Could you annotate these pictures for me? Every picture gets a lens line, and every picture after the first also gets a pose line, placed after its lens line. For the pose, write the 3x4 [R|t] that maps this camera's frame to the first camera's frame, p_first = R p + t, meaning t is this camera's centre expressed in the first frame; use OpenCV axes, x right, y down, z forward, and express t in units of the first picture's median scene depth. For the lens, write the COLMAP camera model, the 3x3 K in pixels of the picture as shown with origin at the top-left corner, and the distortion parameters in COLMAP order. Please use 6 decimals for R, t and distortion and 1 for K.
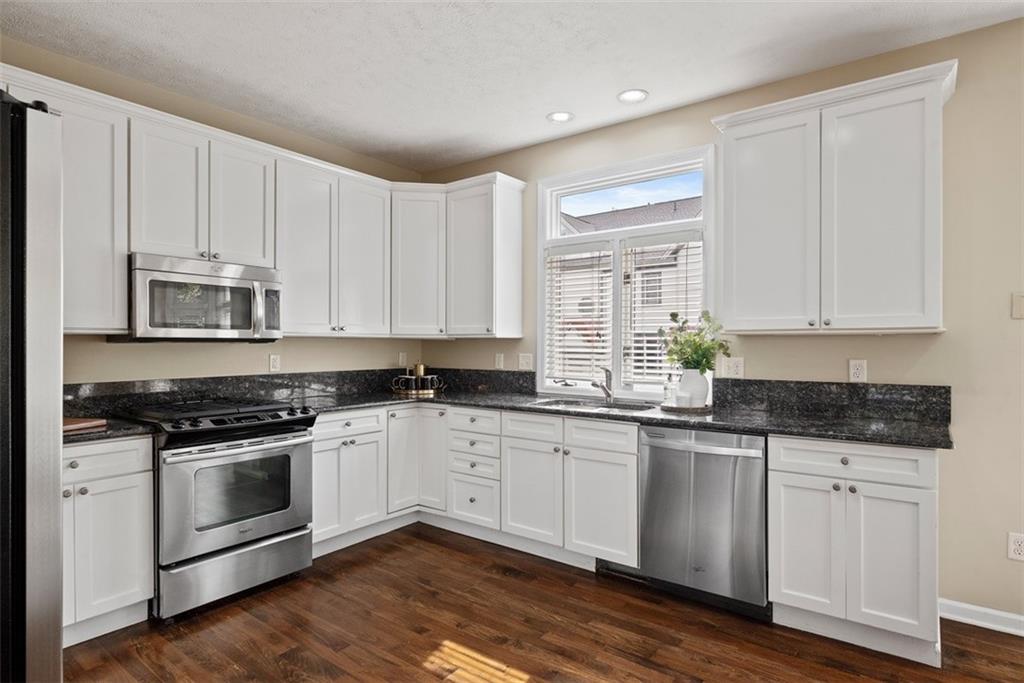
lens RADIAL K [[551.7, 0, 512.7], [0, 551.7, 344.5], [0, 0, 1]] dist [-0.002337, -0.000022]
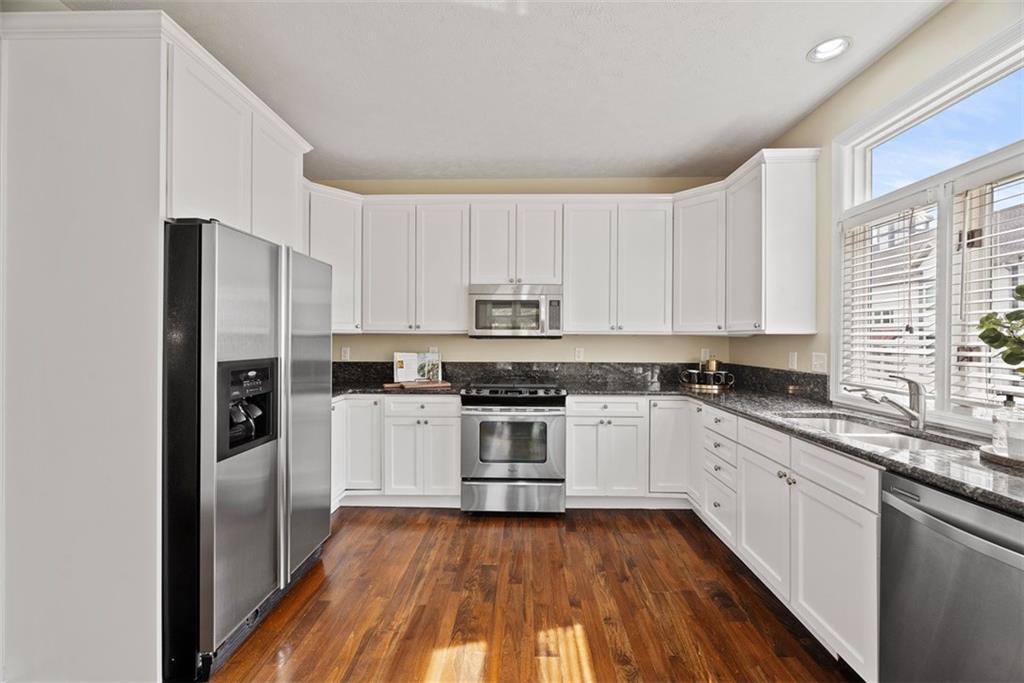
lens RADIAL K [[405.6, 0, 517.8], [0, 405.6, 339.1], [0, 0, 1]] dist [0.003605, 0.000225]
pose [[0.580491, 0.002604, -0.814263, 0.332639], [-0.005078, 0.999987, -0.000422, -0.002316], [0.814251, 0.004380, 0.580497, 0.348720]]
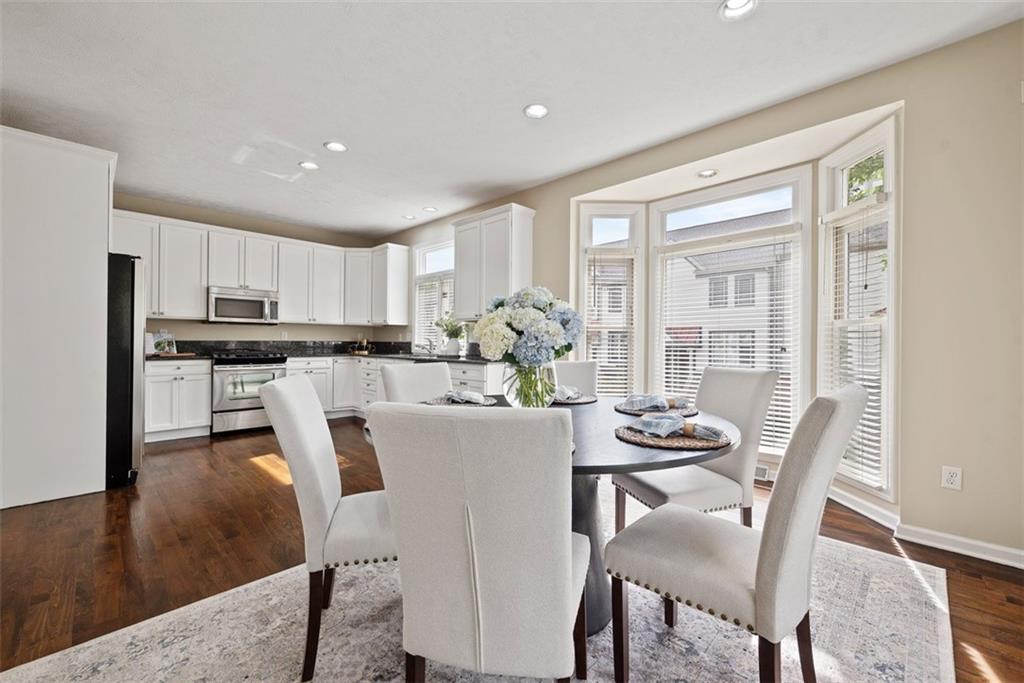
lens RADIAL K [[427.0, 0, 517.2], [0, 427.0, 340.0], [0, 0, 1]] dist [0.002711, 0.000009]
pose [[0.990835, 0.008287, -0.134827, 0.785783], [-0.008904, 0.999952, -0.003972, 0.056069], [0.134788, 0.005137, 0.990861, -0.589097]]
